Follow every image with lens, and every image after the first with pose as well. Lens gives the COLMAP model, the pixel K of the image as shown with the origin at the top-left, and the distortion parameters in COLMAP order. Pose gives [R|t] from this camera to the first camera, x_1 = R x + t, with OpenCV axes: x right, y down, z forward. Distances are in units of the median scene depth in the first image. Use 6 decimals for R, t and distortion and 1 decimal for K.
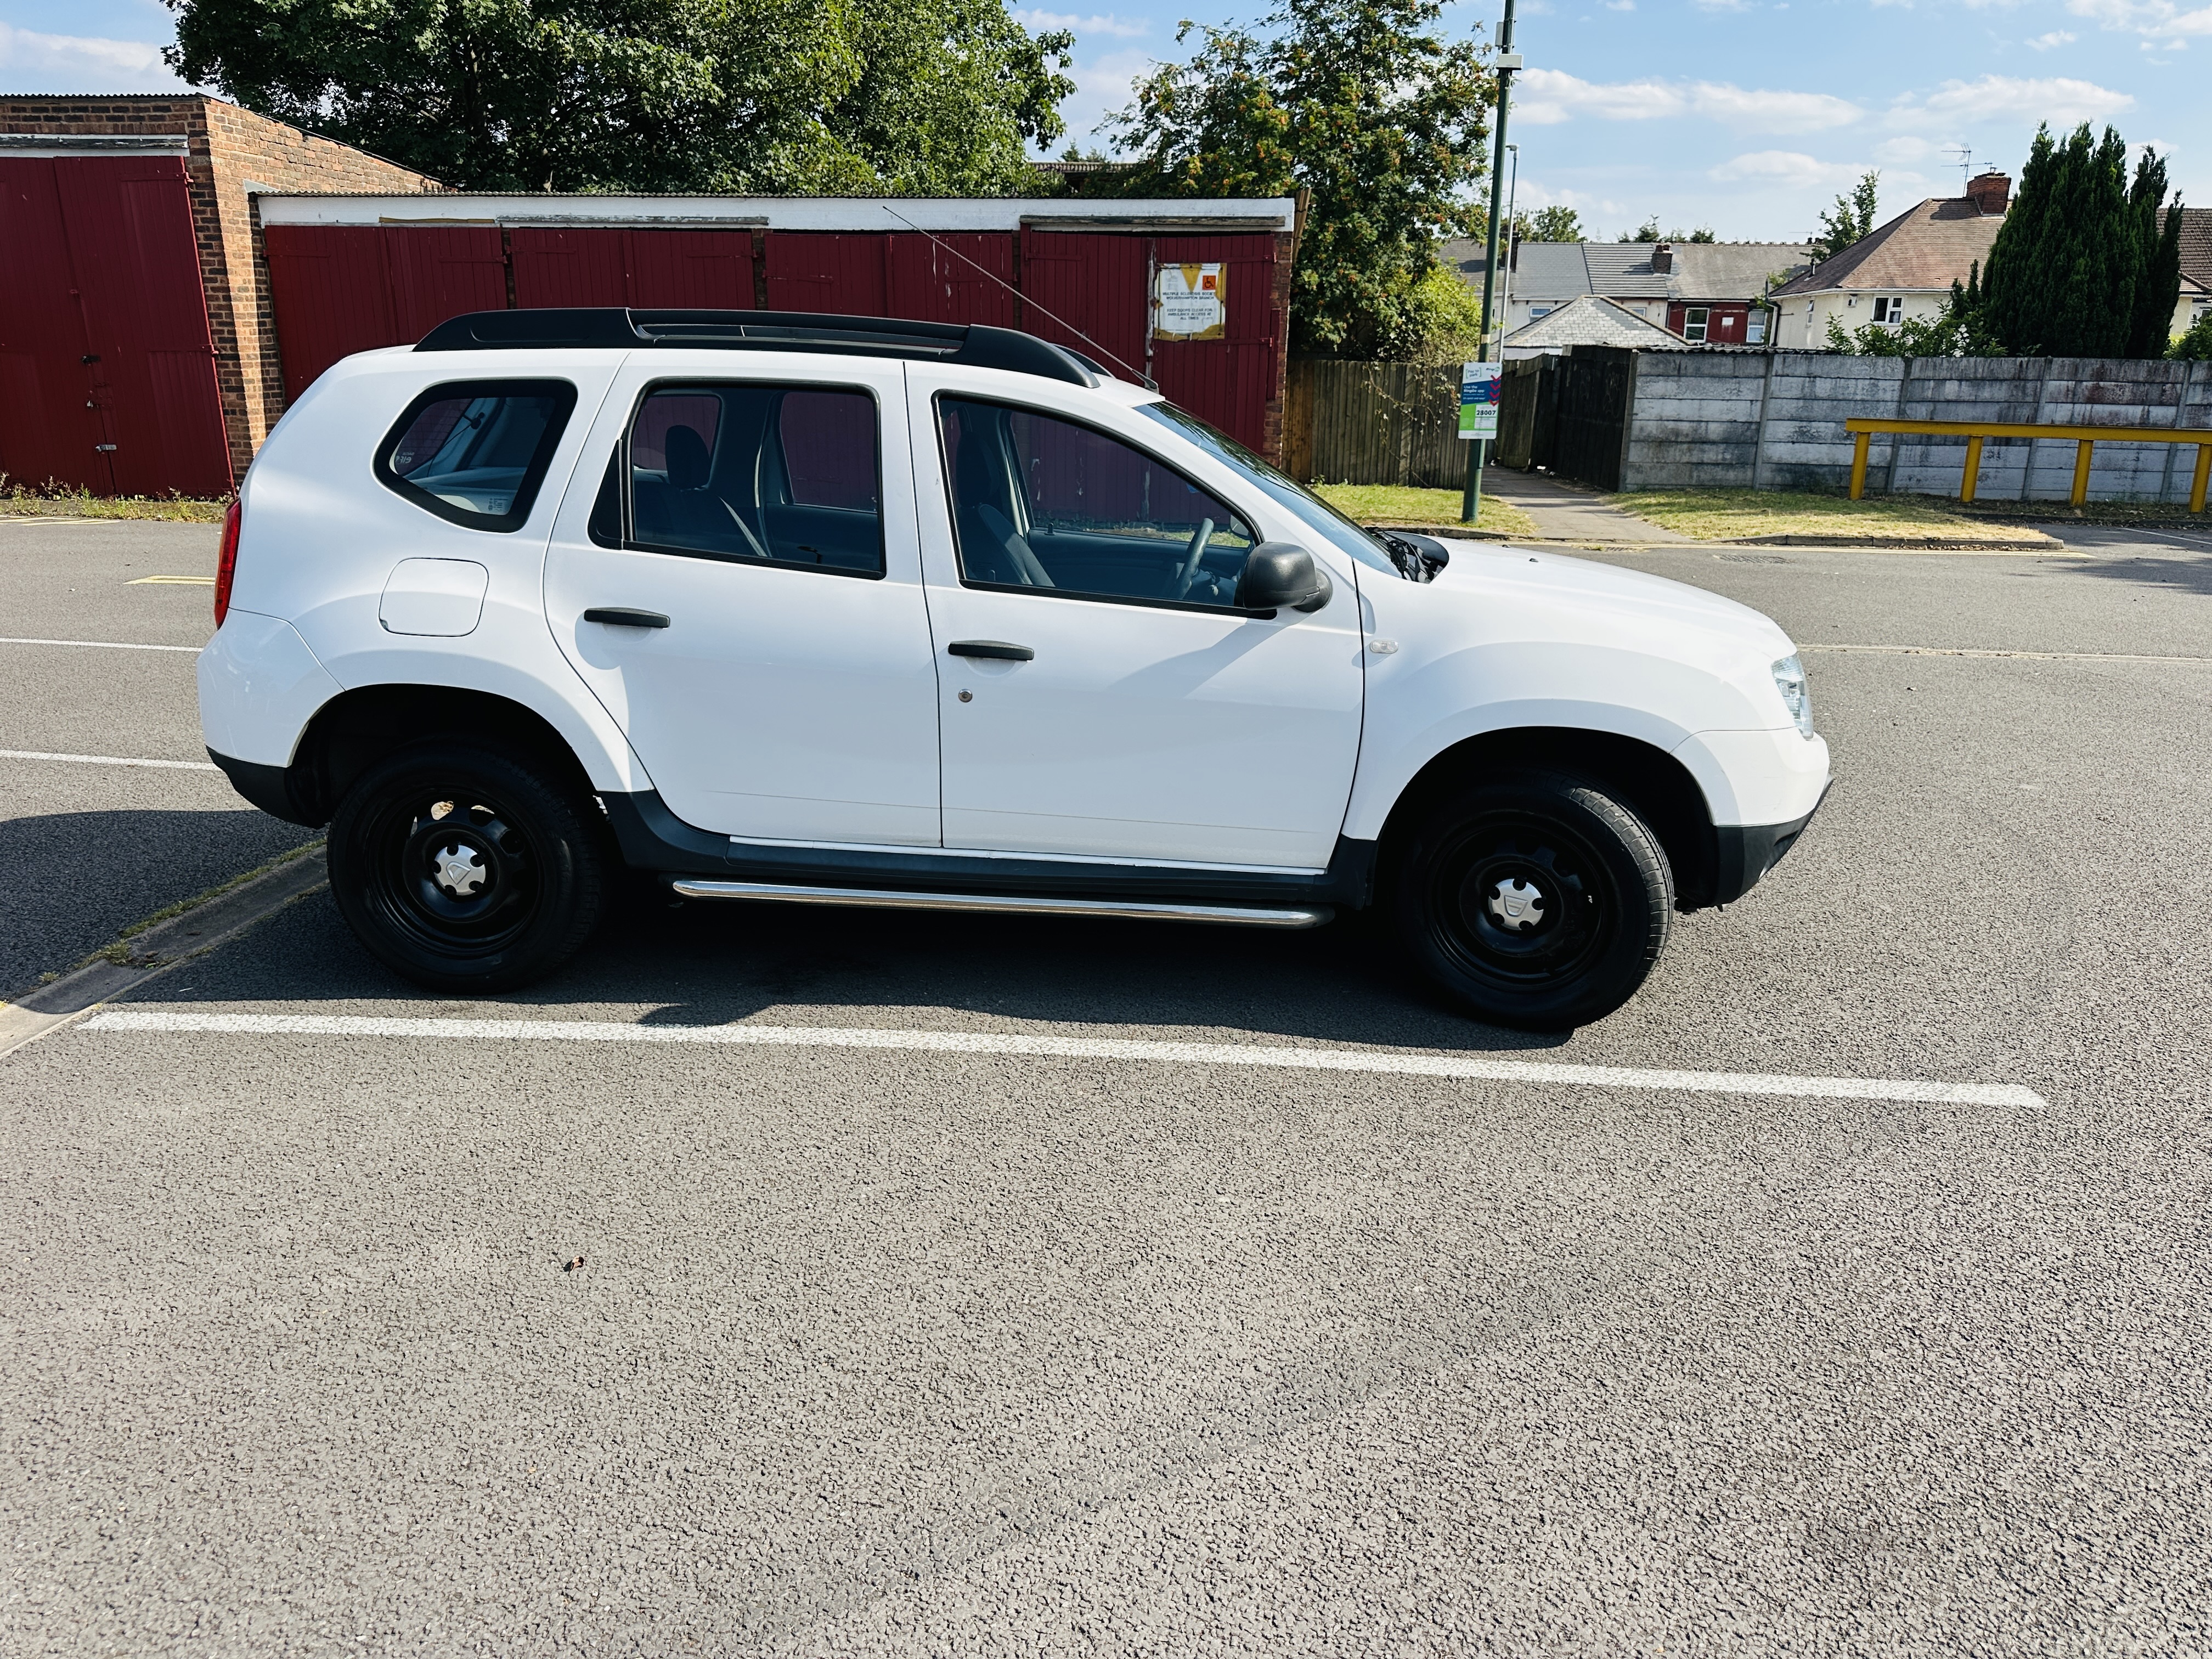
lens RADIAL K [[1530.3, 0, 1060.6], [0, 1530.3, 831.8], [0, 0, 1]] dist [0.026412, -0.035135]
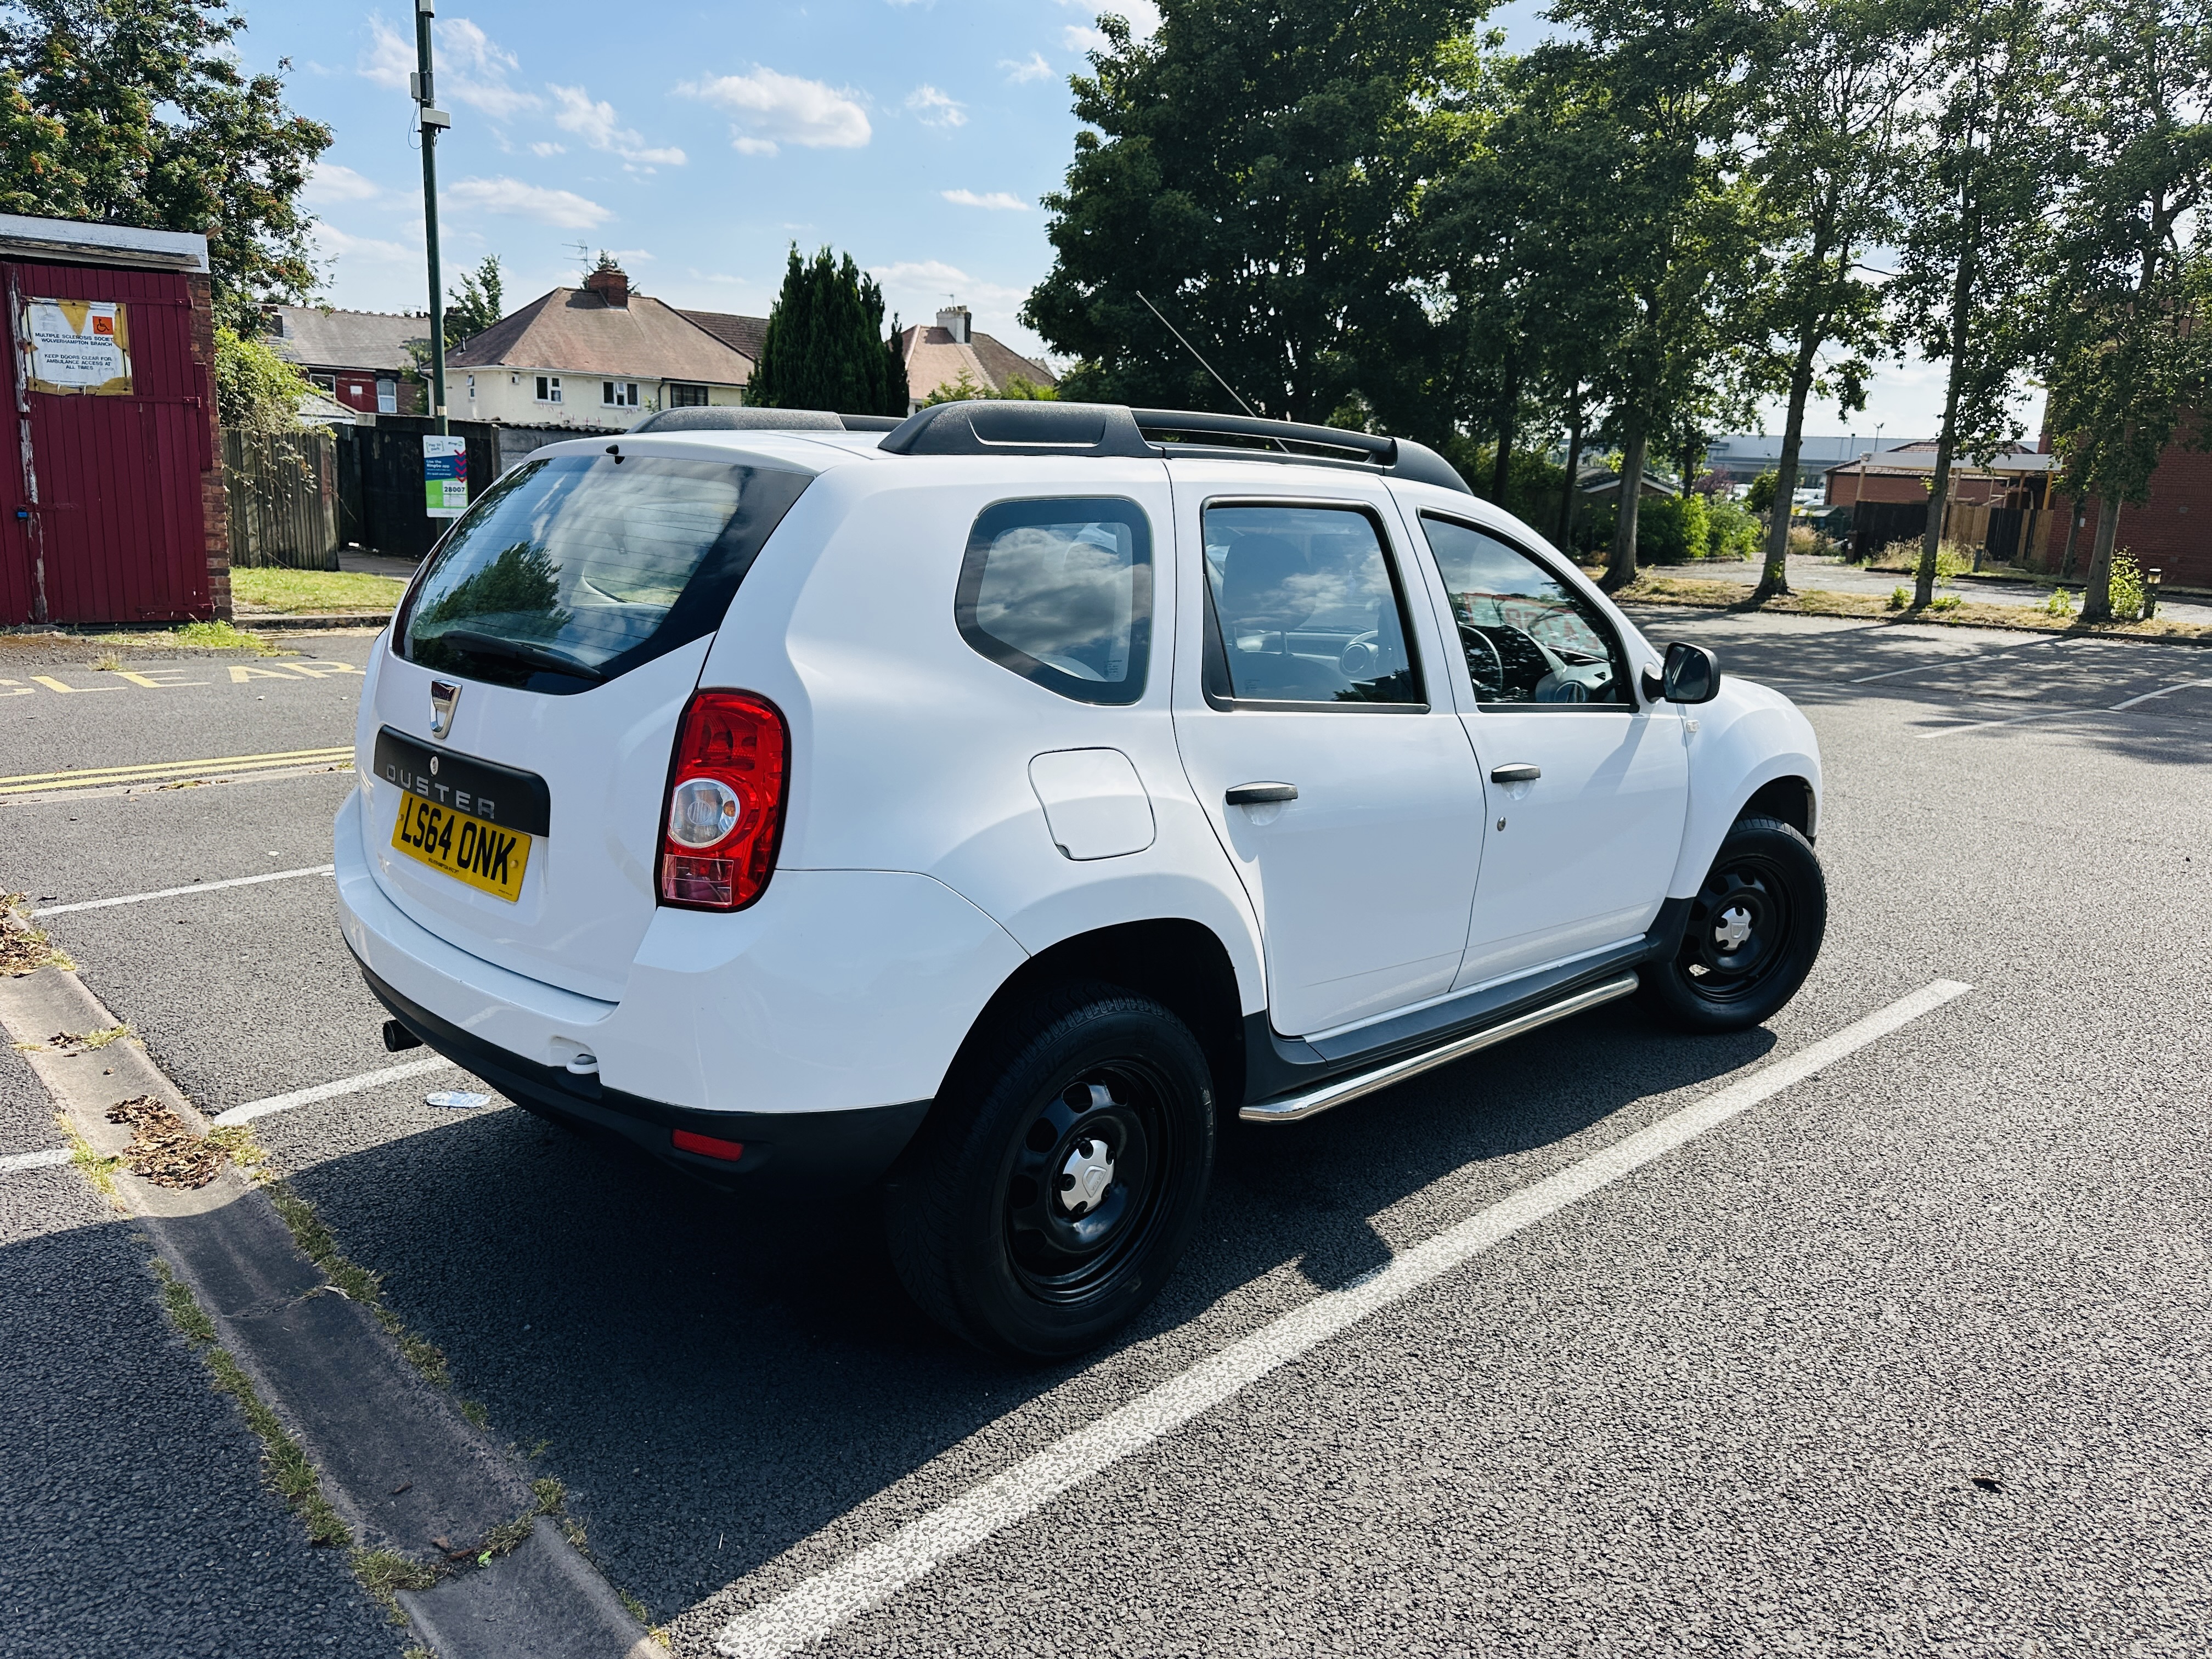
lens RADIAL K [[1563.3, 0, 1115.4], [0, 1563.3, 827.8], [0, 0, 1]] dist [0.031047, -0.038527]
pose [[0.677844, -0.147492, 0.720260, -0.239963], [0.183304, 0.982637, 0.028711, -0.041205], [-0.711988, 0.112565, 0.693110, 0.128618]]
